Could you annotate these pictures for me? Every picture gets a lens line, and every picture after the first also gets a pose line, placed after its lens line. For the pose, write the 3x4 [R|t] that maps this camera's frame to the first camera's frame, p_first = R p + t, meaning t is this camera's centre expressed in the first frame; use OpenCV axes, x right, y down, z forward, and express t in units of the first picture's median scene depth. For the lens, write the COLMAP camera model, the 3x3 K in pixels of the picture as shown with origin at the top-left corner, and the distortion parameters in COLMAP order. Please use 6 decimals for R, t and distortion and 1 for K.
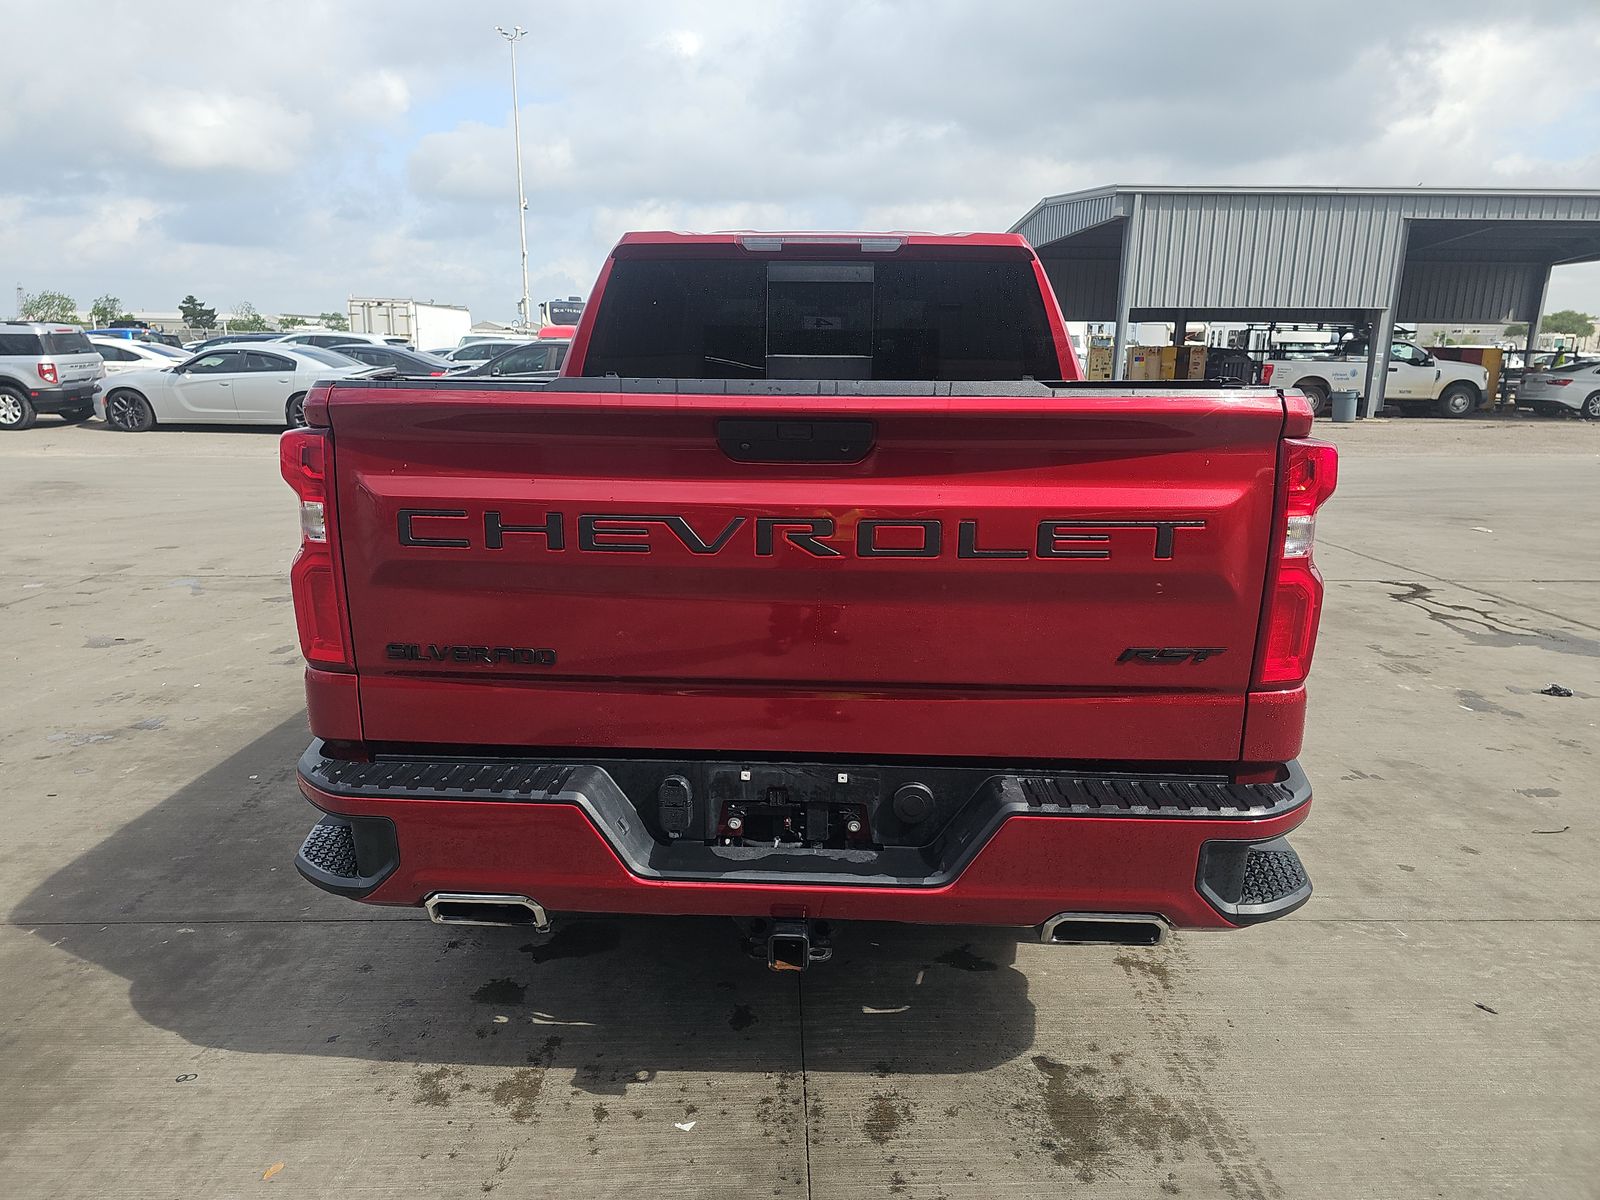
lens RADIAL K [[1077.0, 0, 800.0], [0, 1077.0, 600.0], [0, 0, 1]] dist [0.023656, -0.006160]
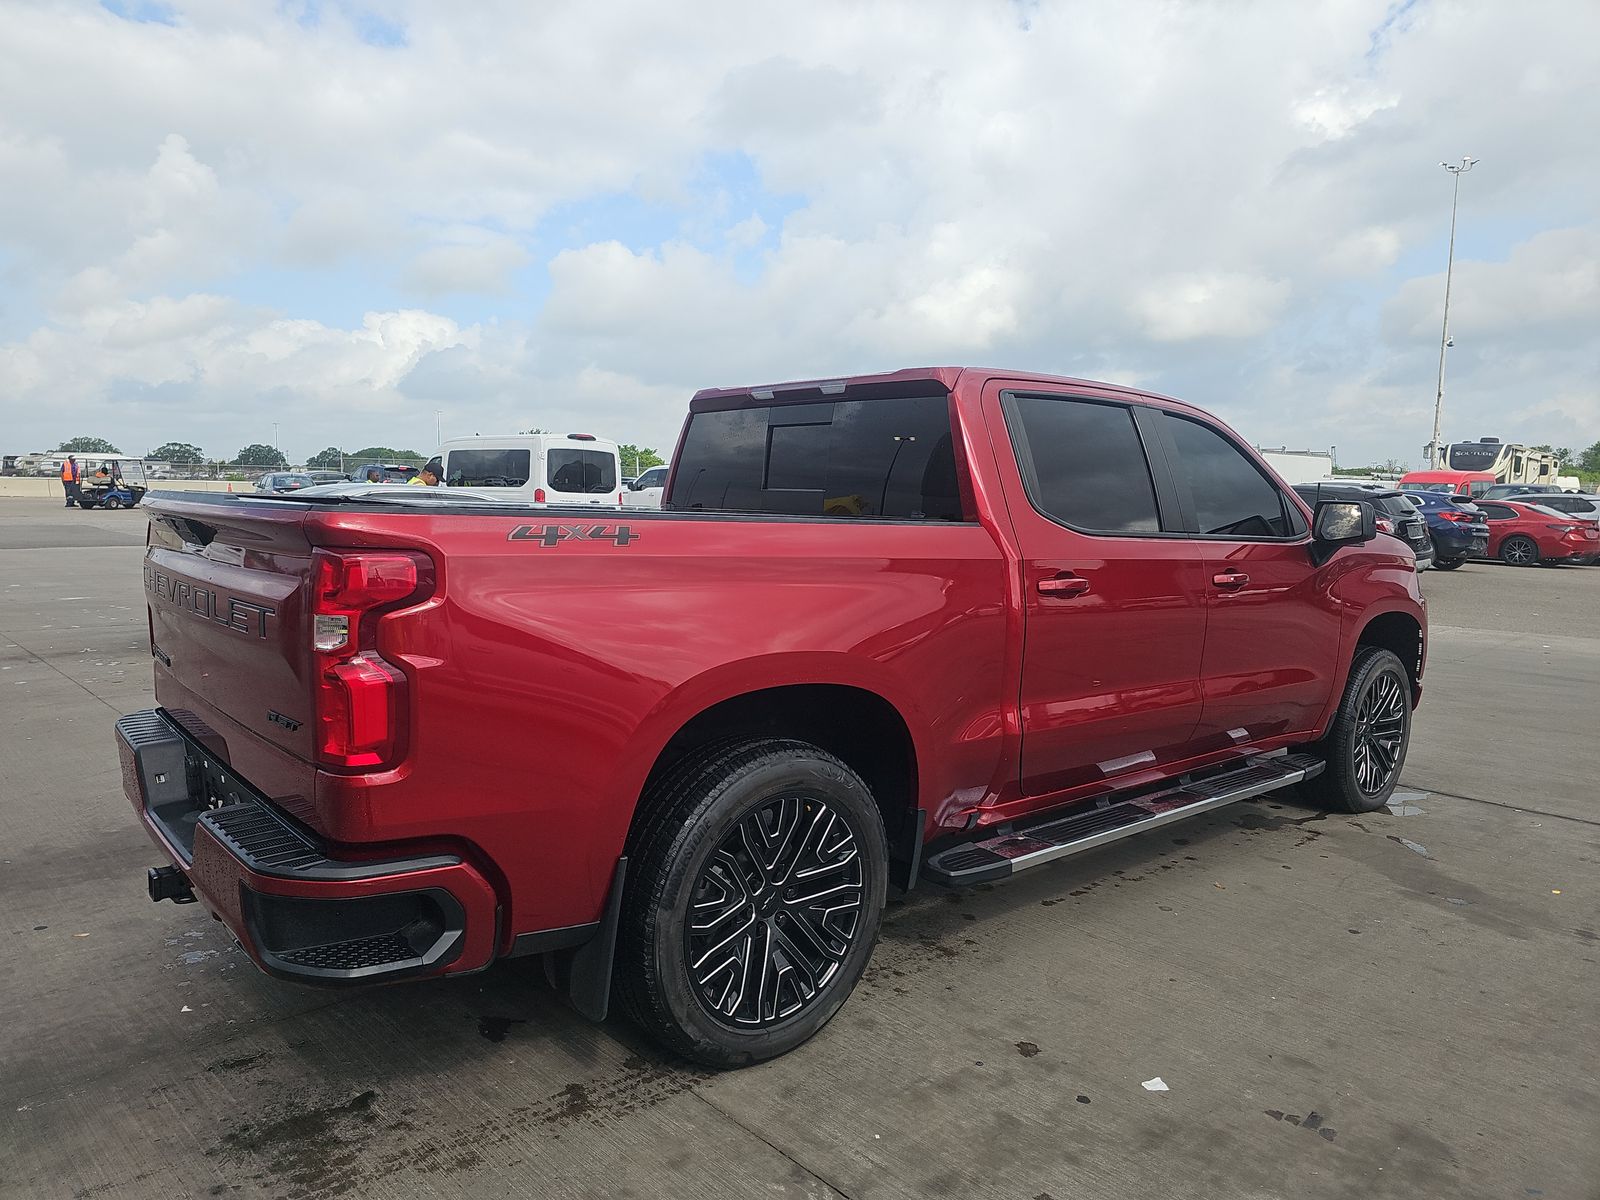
lens RADIAL K [[1077.0, 0, 800.0], [0, 1077.0, 600.0], [0, 0, 1]] dist [0.023656, -0.006160]
pose [[0.666470, 0.078285, -0.741410, 0.084330], [-0.176193, 0.982840, -0.054606, -0.006325], [0.724412, 0.167025, 0.668827, 0.030998]]
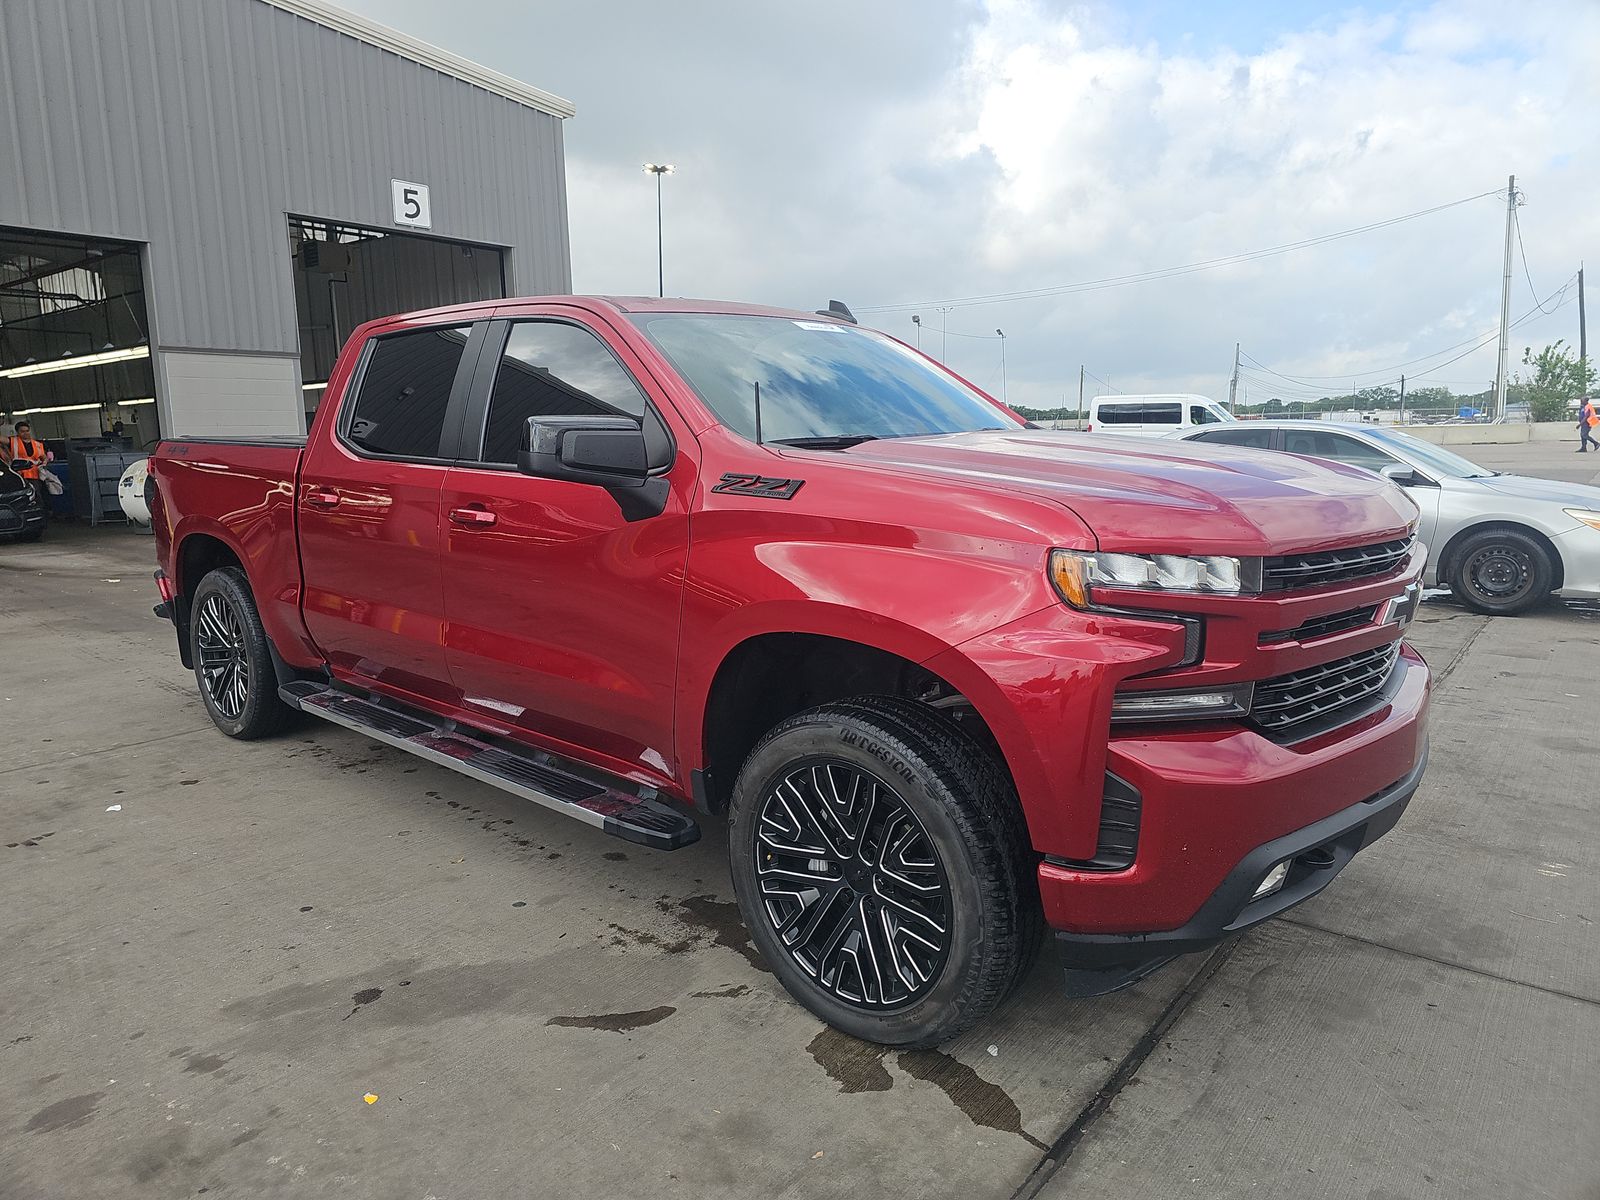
lens RADIAL K [[1077.0, 0, 800.0], [0, 1077.0, 600.0], [0, 0, 1]] dist [0.023656, -0.006160]
pose [[-0.672532, 0.116684, -0.730811, 0.081525], [-0.147029, 0.946742, 0.286464, -0.048537], [0.725316, 0.300106, -0.619559, 0.226319]]
